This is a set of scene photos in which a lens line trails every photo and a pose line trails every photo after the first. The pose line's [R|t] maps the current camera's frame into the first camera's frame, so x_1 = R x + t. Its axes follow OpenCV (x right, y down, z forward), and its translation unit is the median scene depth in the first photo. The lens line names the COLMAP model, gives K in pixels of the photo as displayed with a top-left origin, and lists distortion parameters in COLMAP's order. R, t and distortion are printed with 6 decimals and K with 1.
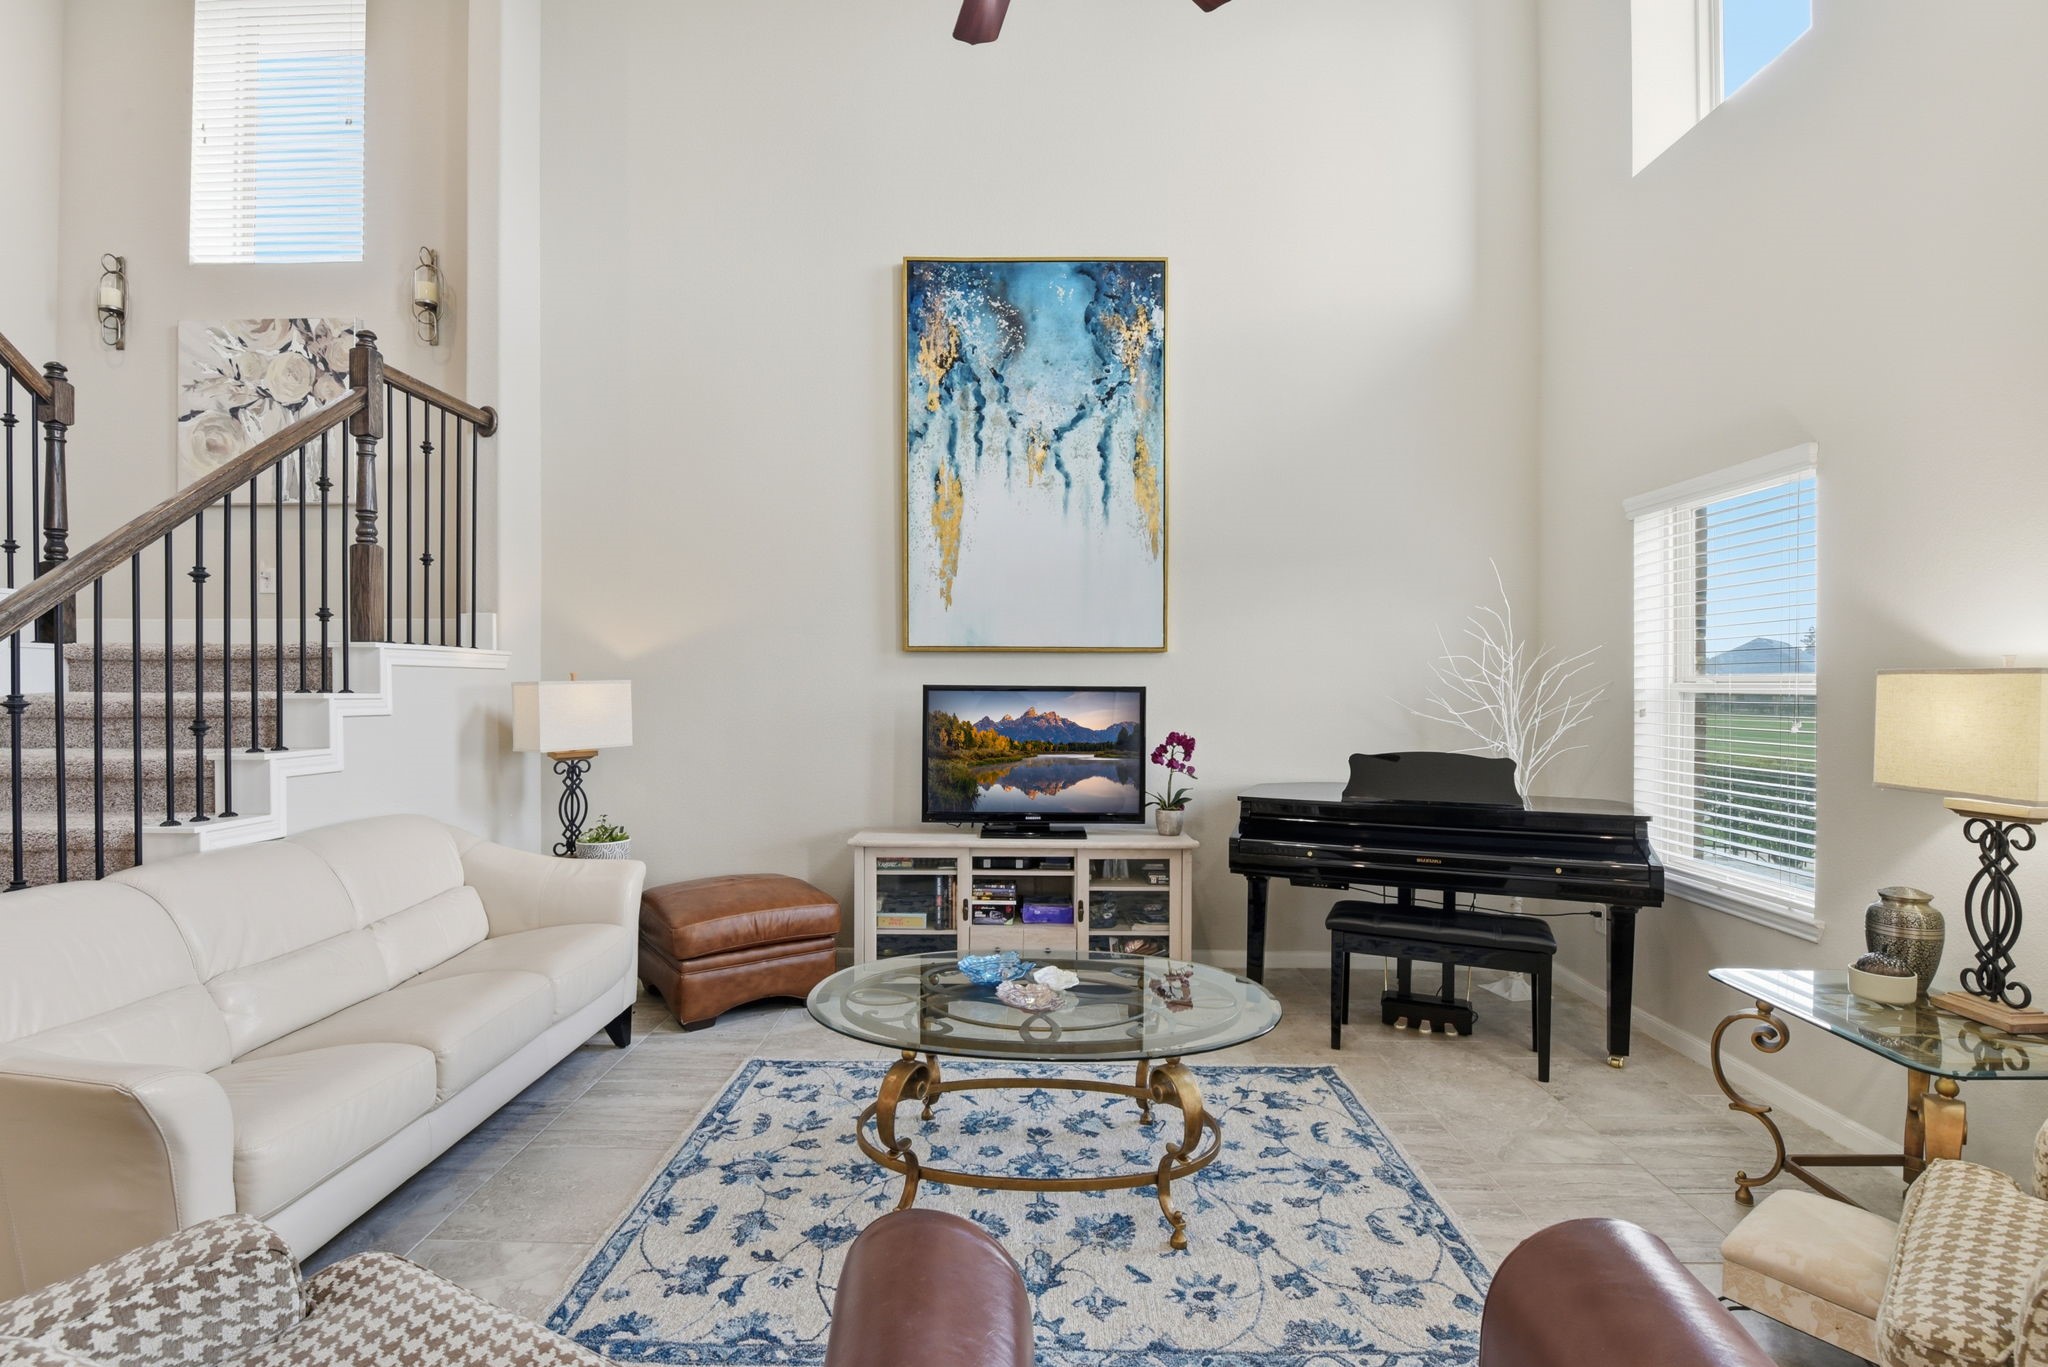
lens RADIAL K [[932.5, 0, 1019.3], [0, 932.5, 686.6], [0, 0, 1]] dist [0.000138, -0.009165]
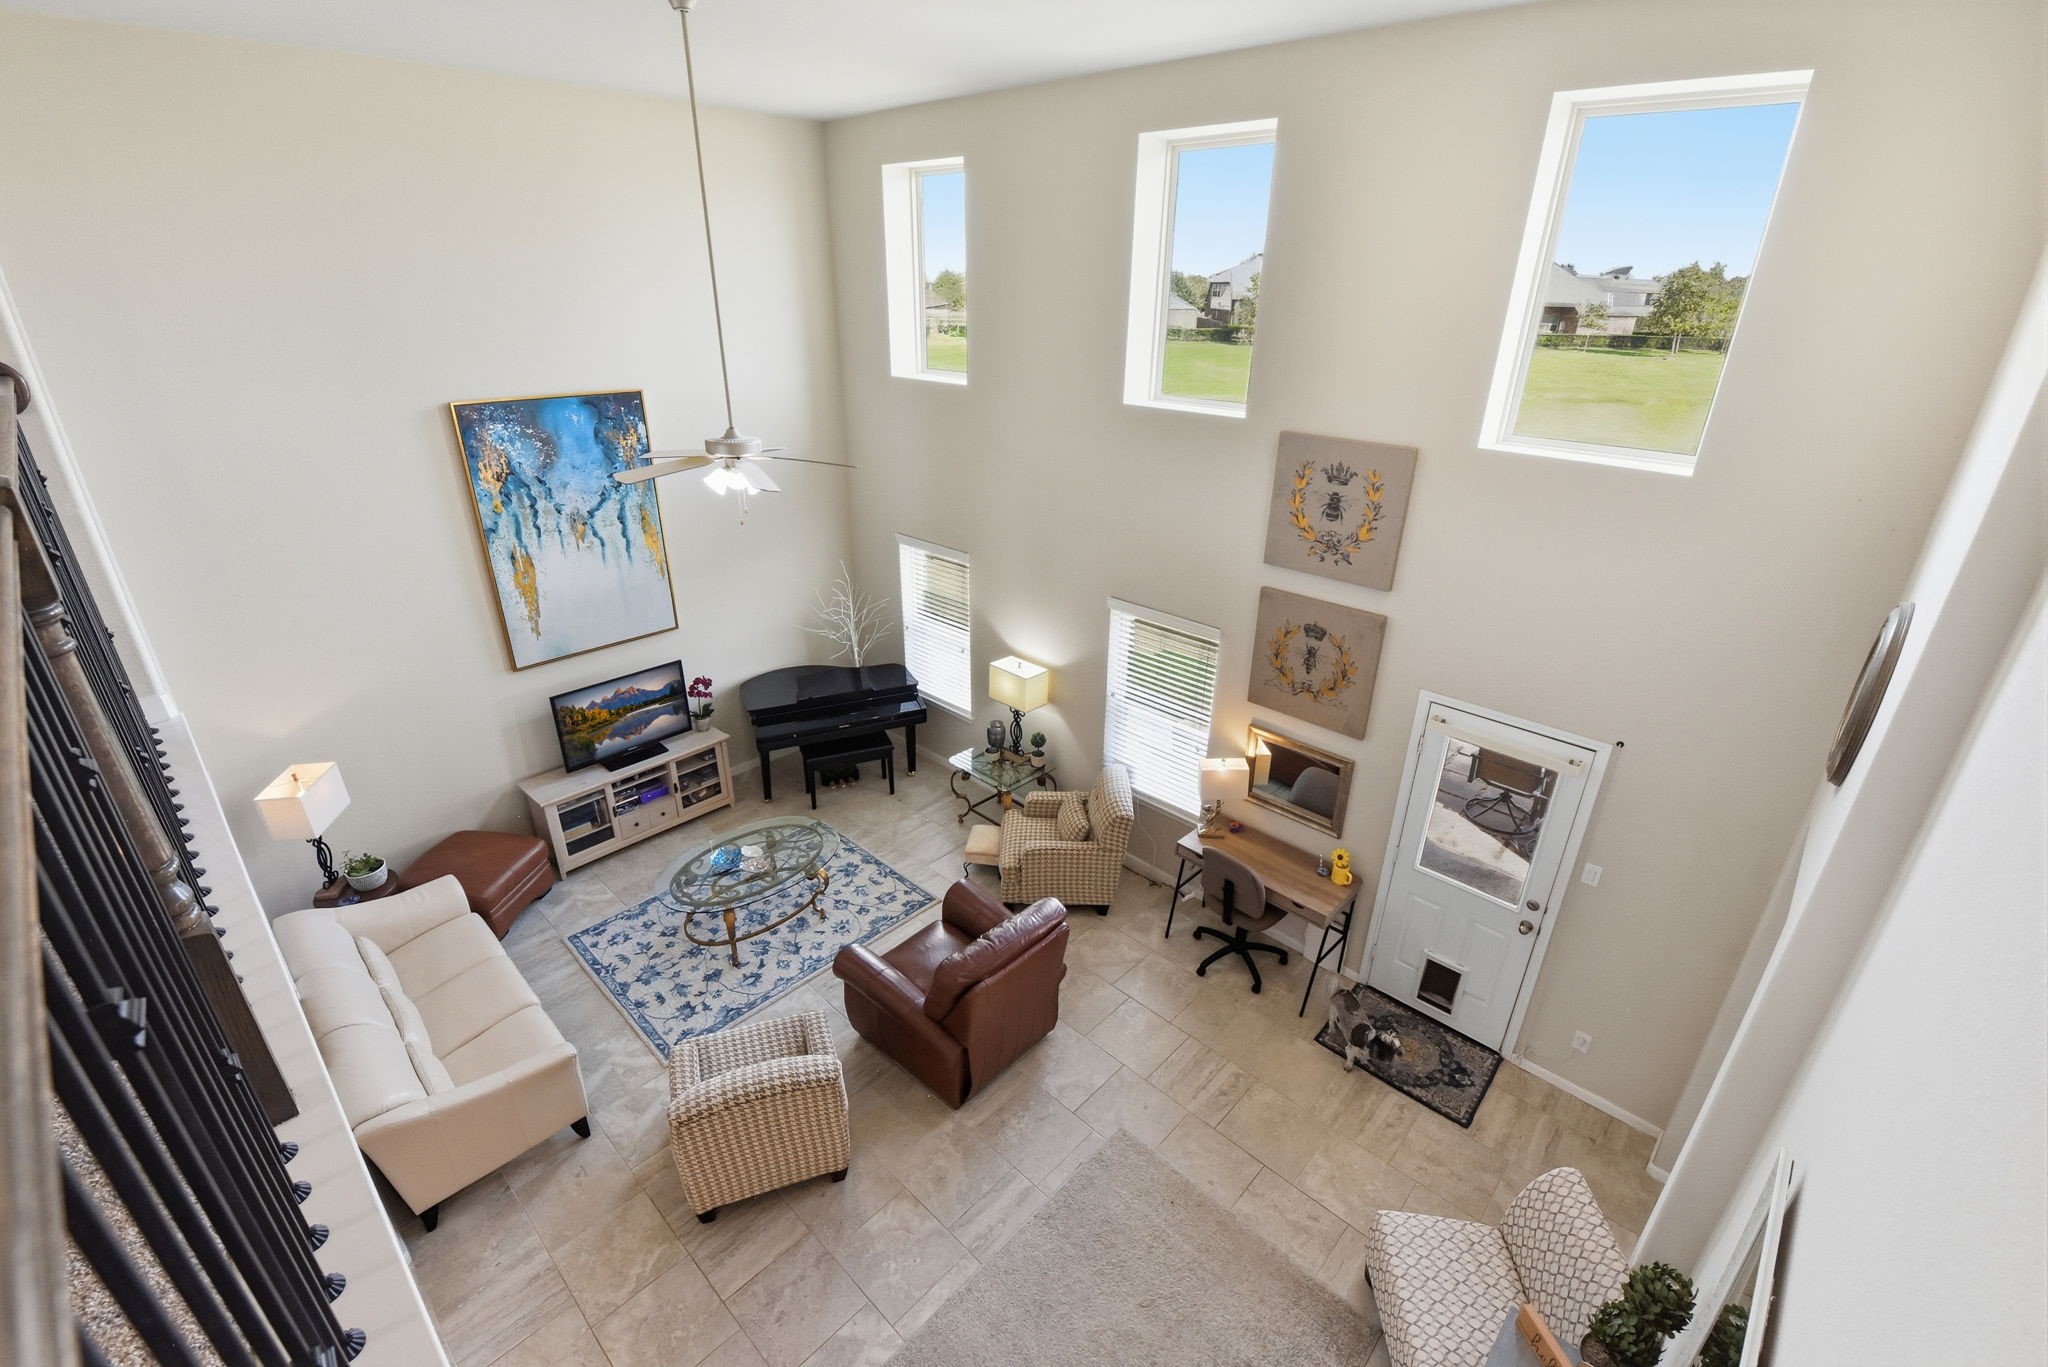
lens RADIAL K [[898.9, 0, 1024.8], [0, 898.9, 681.2], [0, 0, 1]] dist [-0.004055, -0.008039]
pose [[0.679012, -0.297842, 0.670994, -0.546837], [-0.008094, 0.910910, 0.412527, -0.637105], [-0.734083, -0.285542, 0.616108, -0.508958]]
